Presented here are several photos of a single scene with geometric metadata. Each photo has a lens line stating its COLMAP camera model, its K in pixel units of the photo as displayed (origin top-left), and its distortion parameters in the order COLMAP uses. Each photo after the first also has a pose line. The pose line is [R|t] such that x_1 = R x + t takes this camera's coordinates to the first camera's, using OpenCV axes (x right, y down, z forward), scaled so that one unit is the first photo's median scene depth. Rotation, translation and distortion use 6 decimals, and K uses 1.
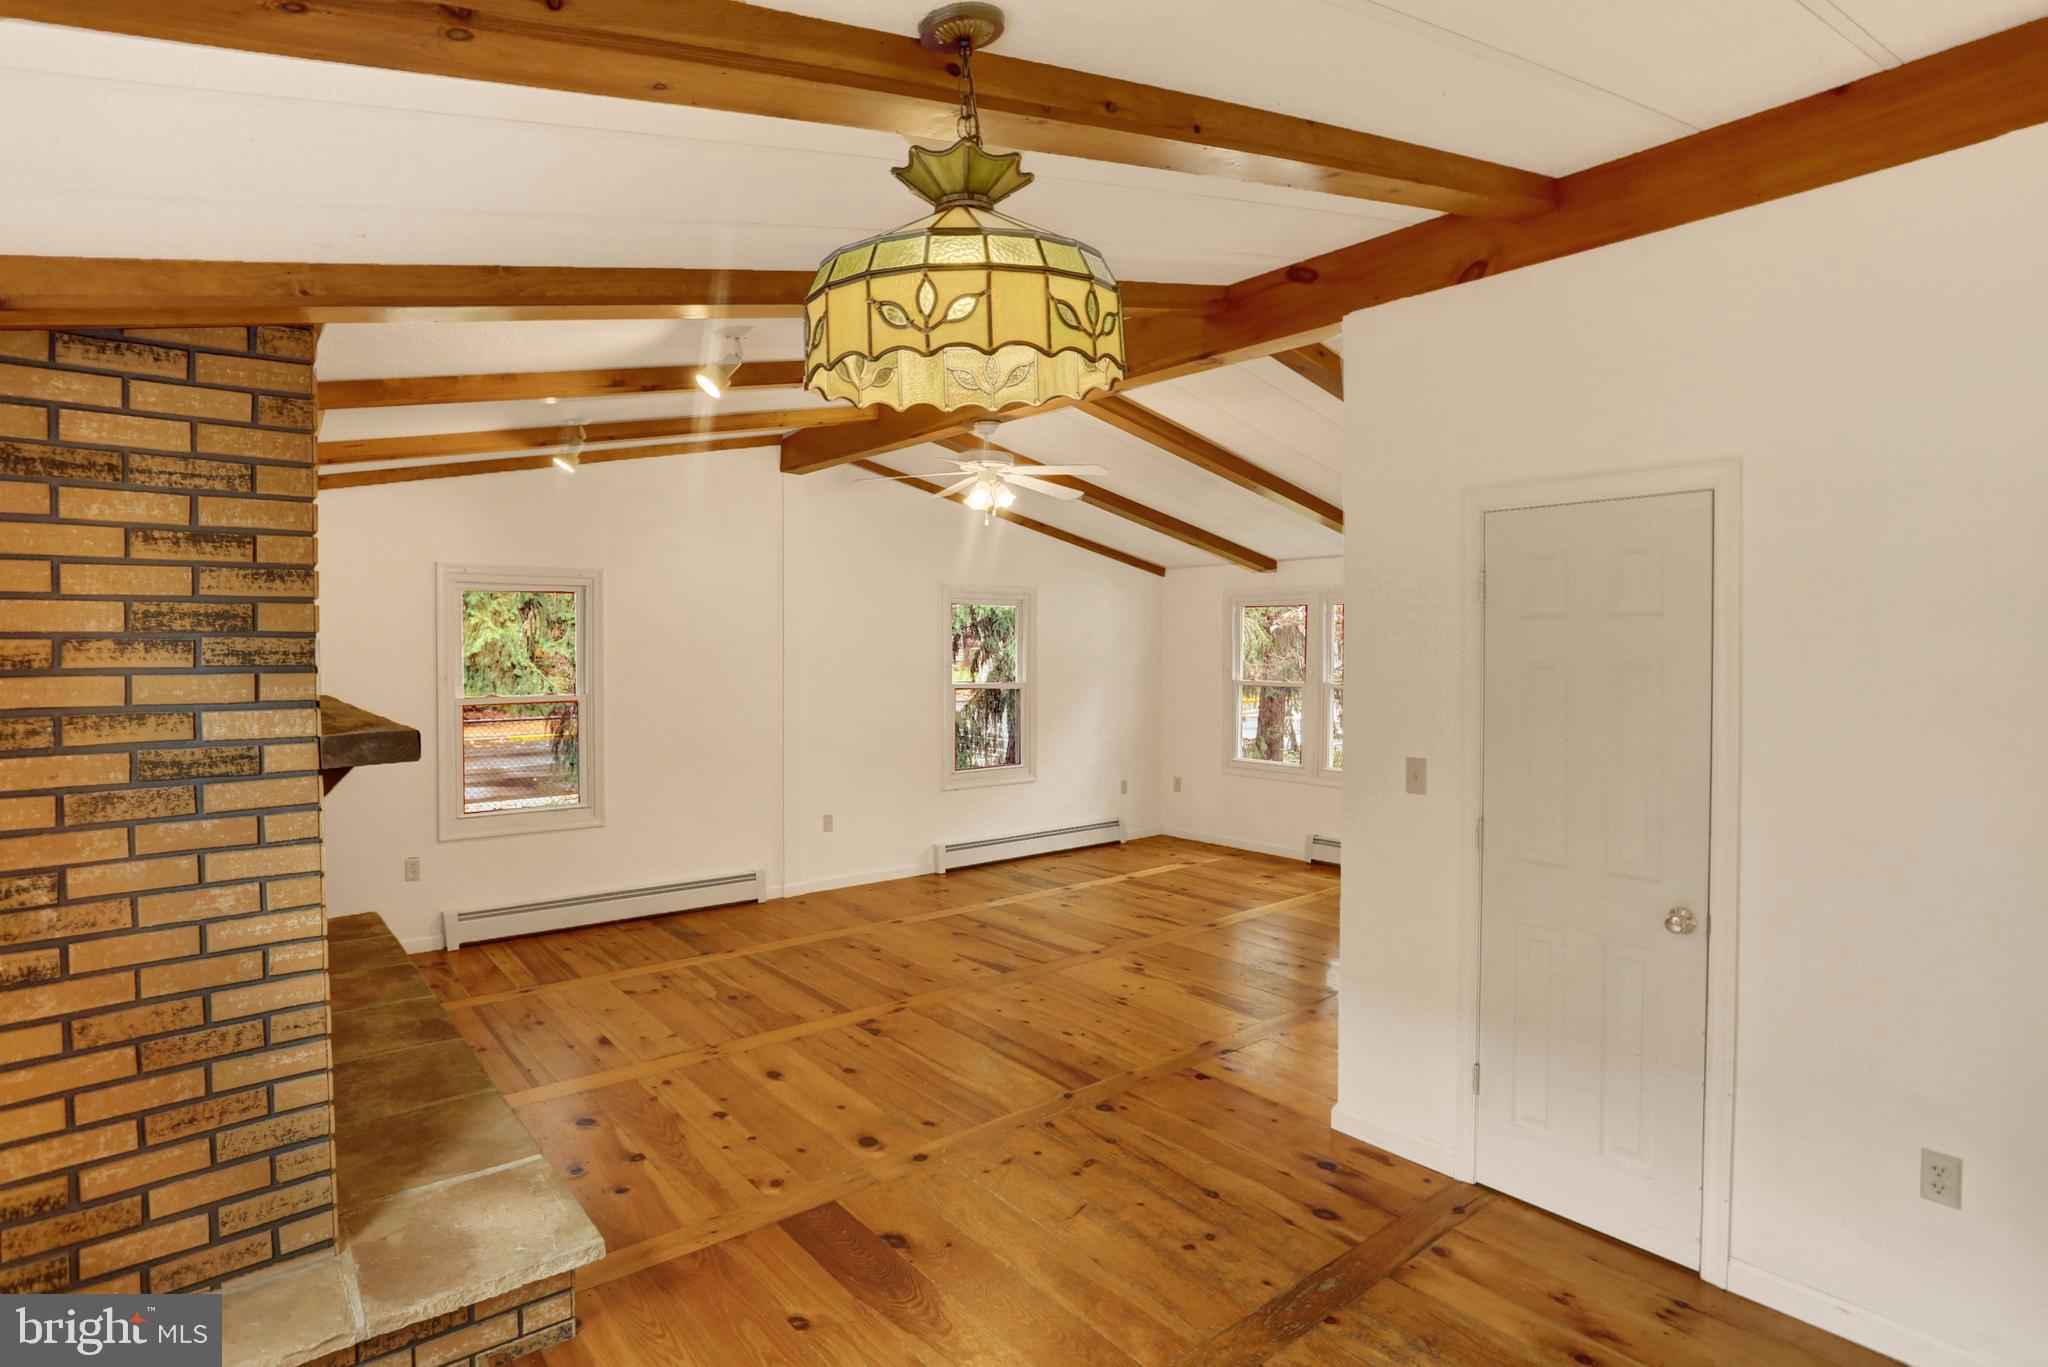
lens RADIAL K [[1011.1, 0, 1024.0], [0, 1011.1, 683.5], [0, 0, 1]] dist [-0.024564, 0.000724]
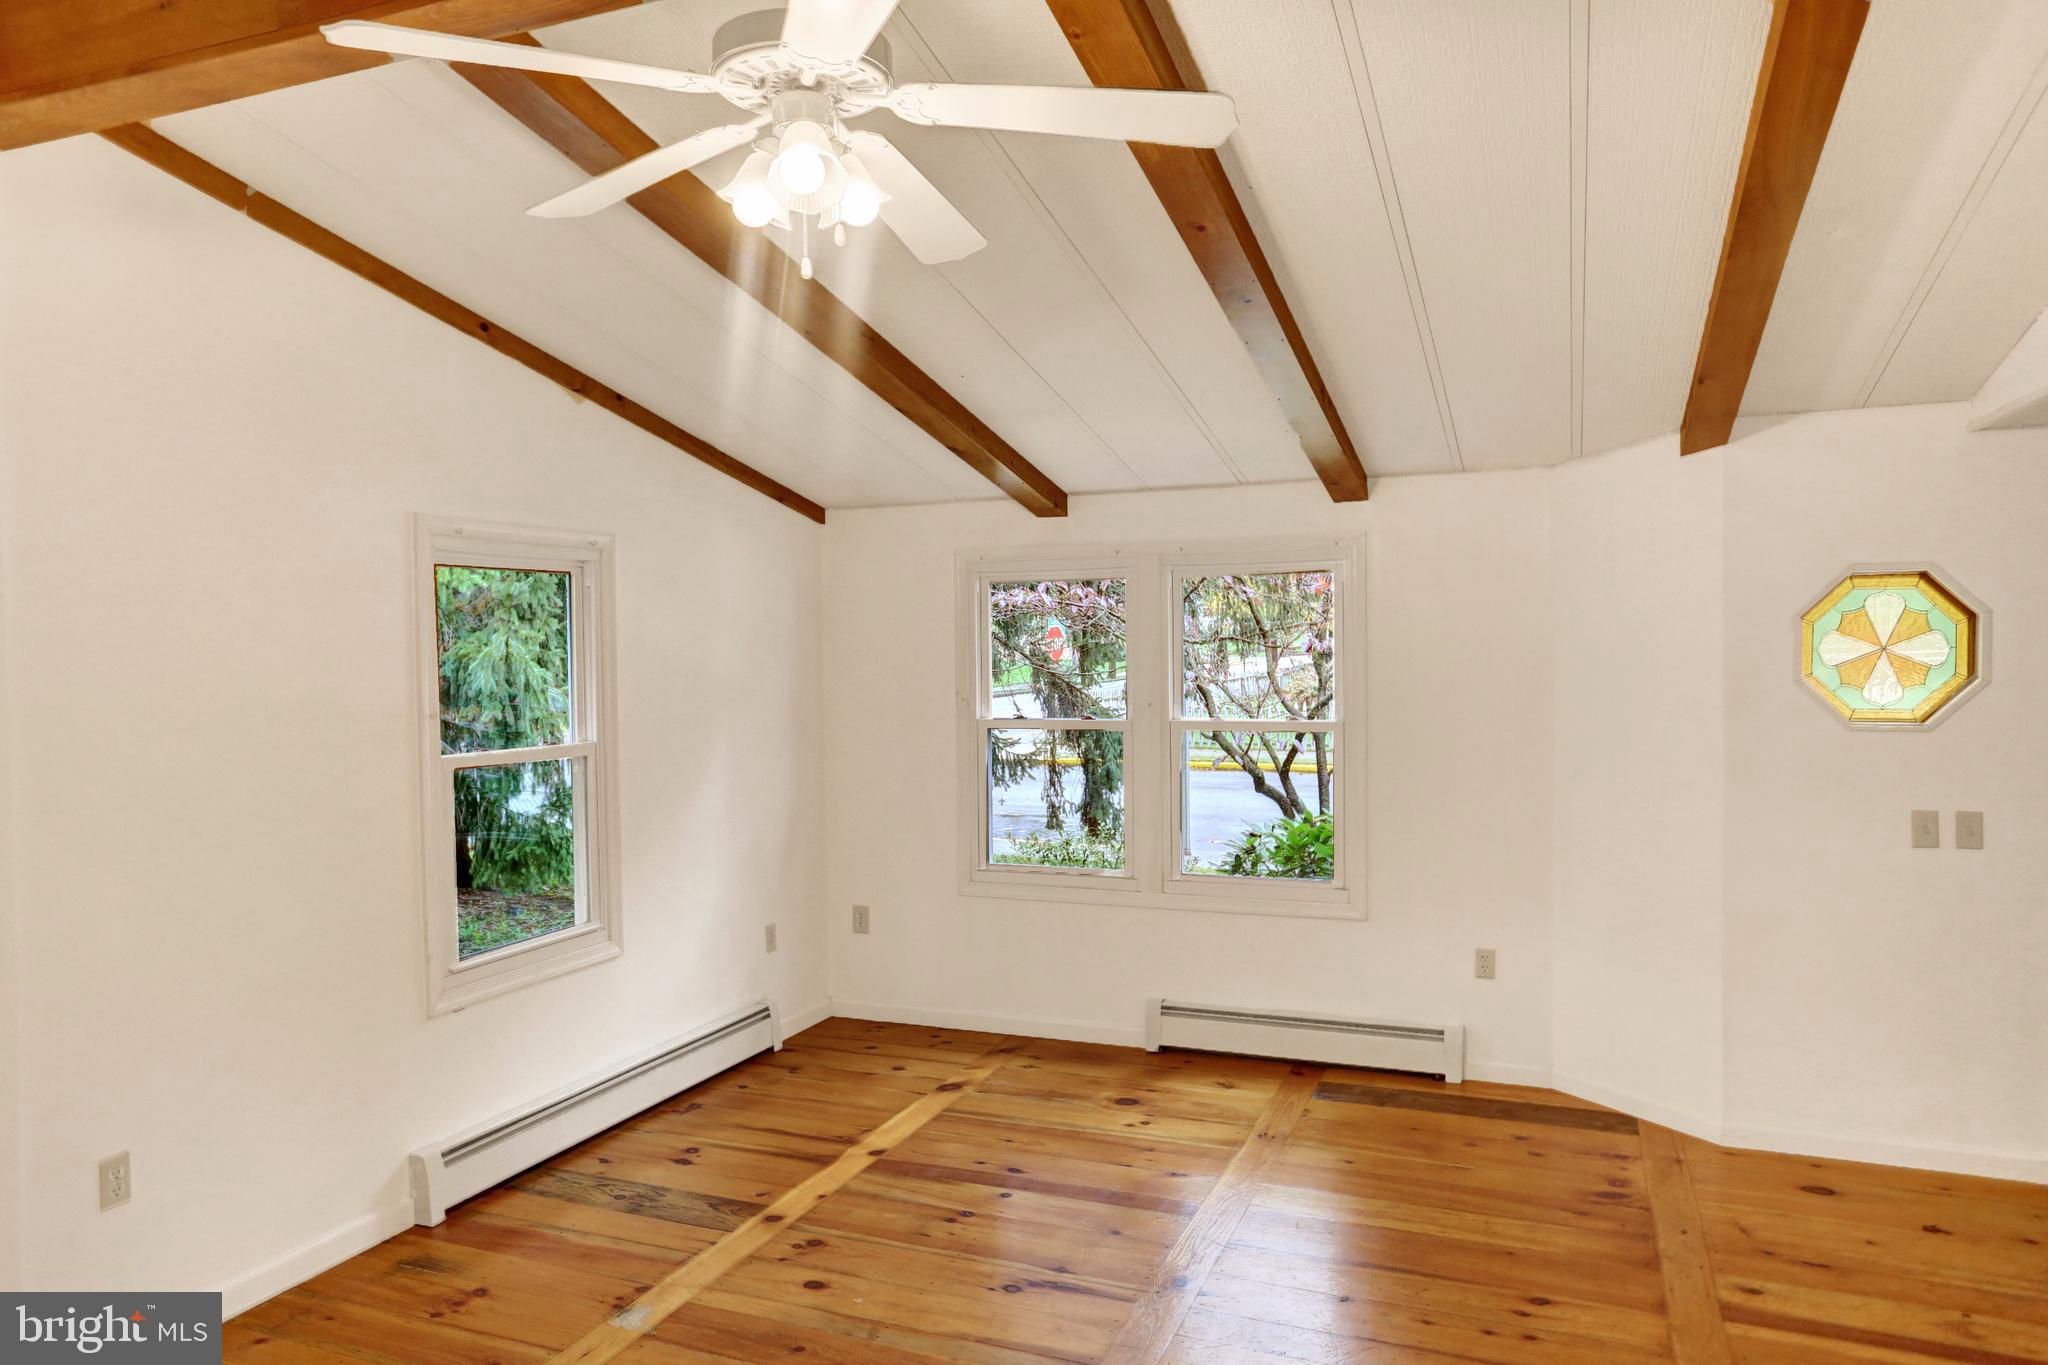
lens RADIAL K [[1339.8, 0, 1024.0], [0, 1339.8, 682.5], [0, 0, 1]] dist [-0.001178, -0.000235]
pose [[0.873008, -0.028944, 0.486847, -0.169292], [0.027725, 0.999568, 0.009710, -0.042346], [-0.486918, 0.005021, 0.873434, 0.522123]]
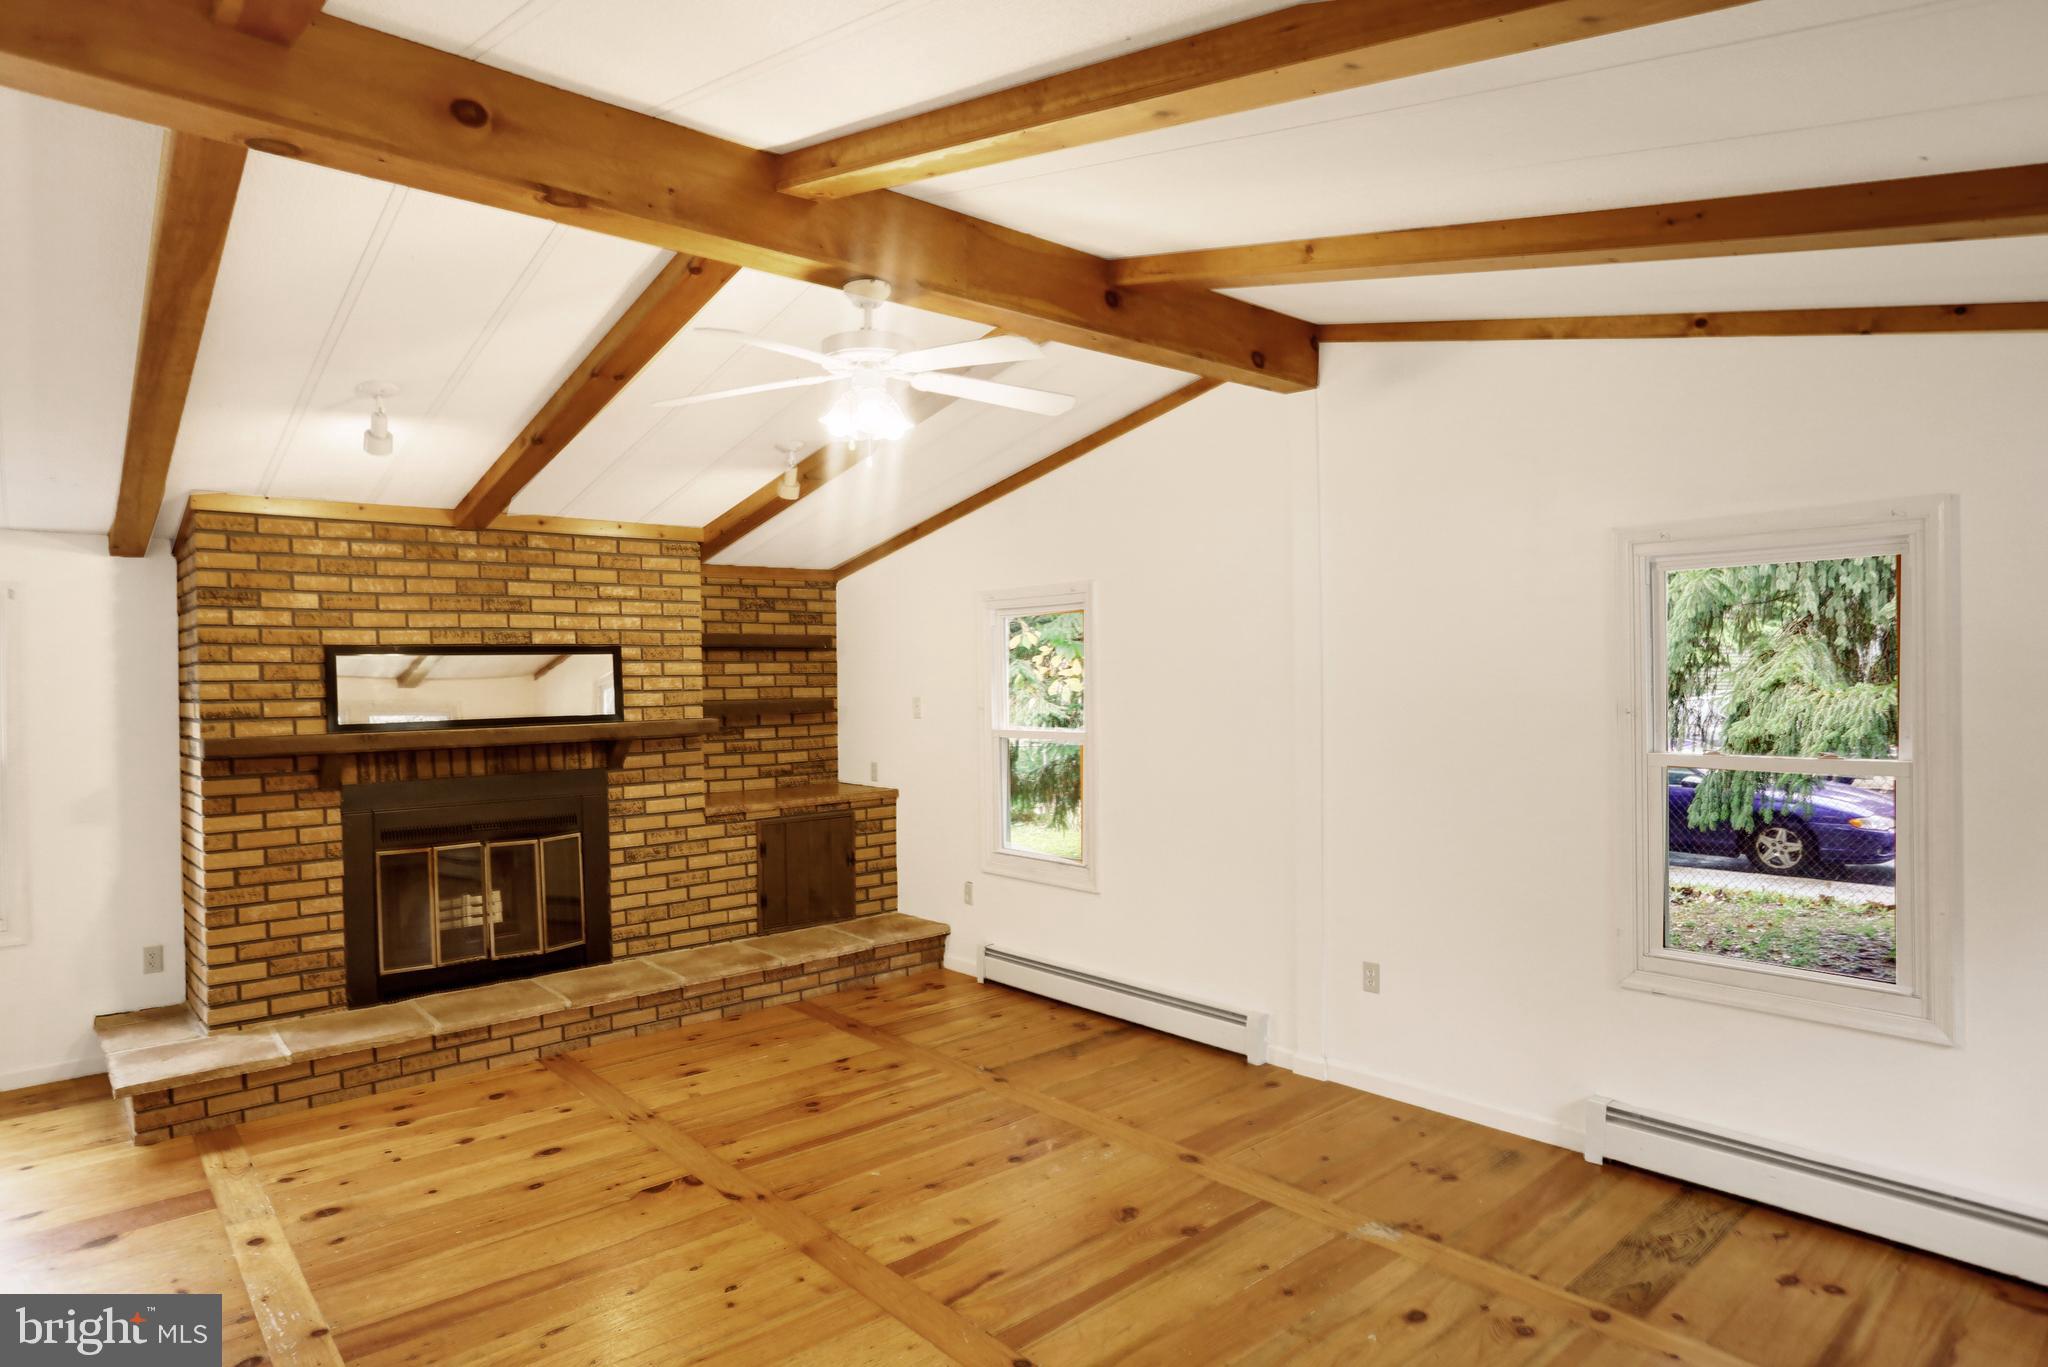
lens RADIAL K [[1152.2, 0, 1004.8], [0, 1152.2, 679.8], [0, 0, 1]] dist [-0.039286, 0.001485]
pose [[0.045191, -0.000262, -0.998978, 0.540396], [-0.018859, 0.999822, -0.001115, -0.029893], [0.998800, 0.018890, 0.045178, 0.921172]]
